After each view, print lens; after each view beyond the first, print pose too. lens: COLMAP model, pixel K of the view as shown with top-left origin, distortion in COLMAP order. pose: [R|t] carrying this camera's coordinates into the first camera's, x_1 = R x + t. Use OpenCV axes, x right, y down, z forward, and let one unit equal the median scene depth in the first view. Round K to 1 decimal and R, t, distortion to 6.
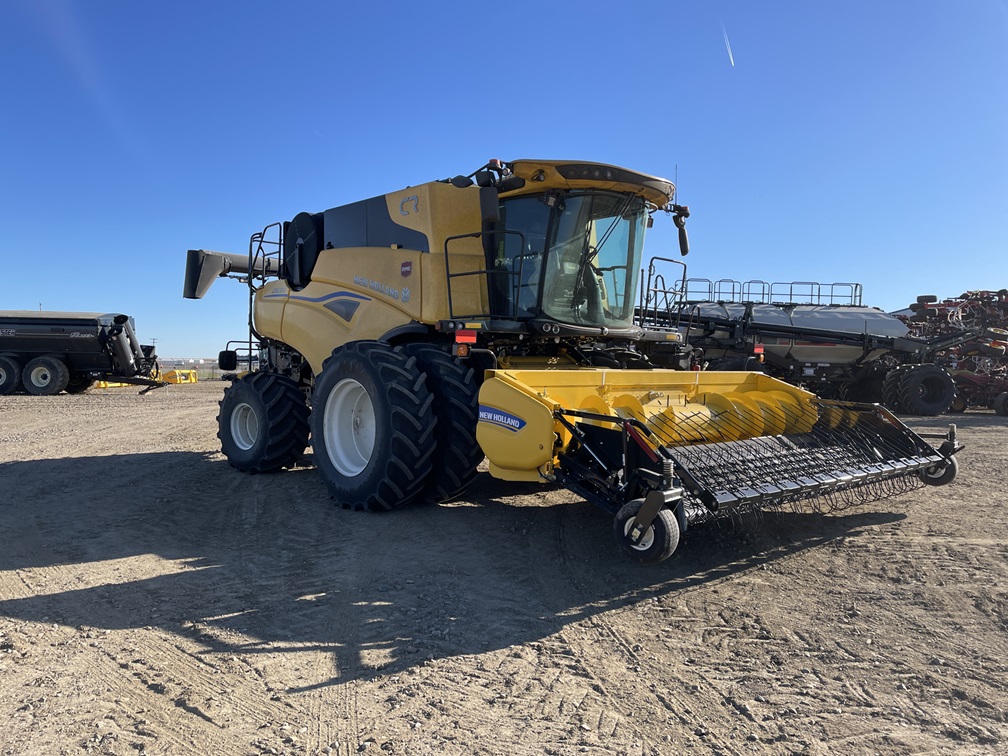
lens RADIAL K [[767.0, 0, 504.0], [0, 767.0, 378.0], [0, 0, 1]] dist [0.095051, -0.117771]
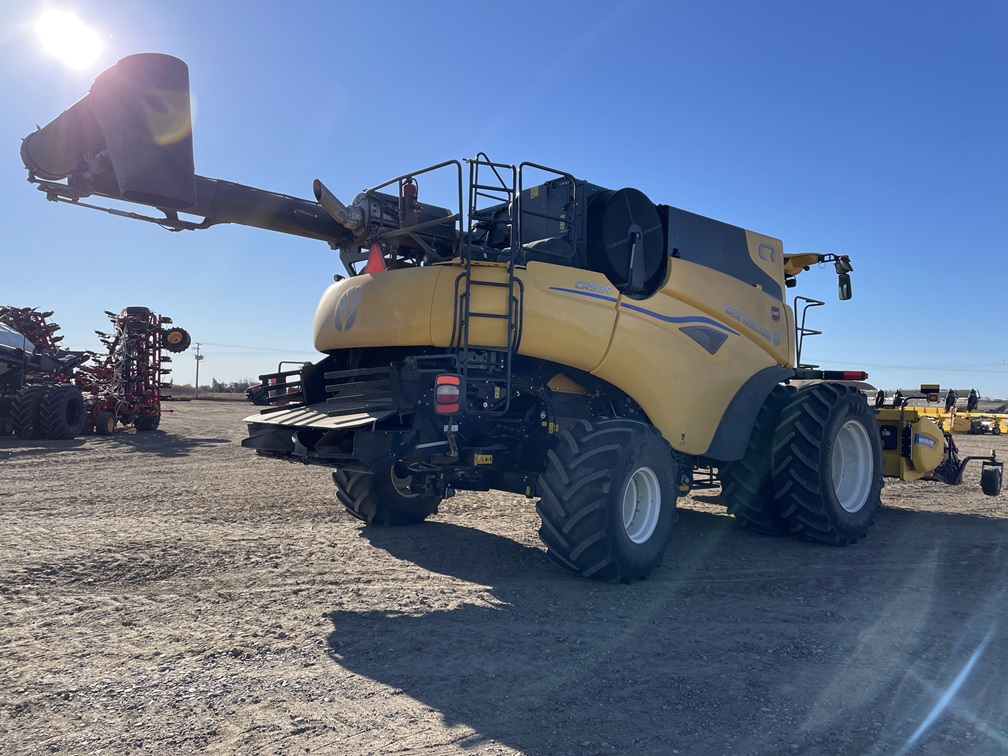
lens RADIAL K [[767.0, 0, 504.0], [0, 767.0, 378.0], [0, 0, 1]] dist [0.095051, -0.117771]
pose [[0.020783, 0.023242, 0.999514, -1.067756], [-0.002725, 0.999727, -0.023191, -0.025434], [-0.999780, -0.002241, 0.020840, 1.209946]]
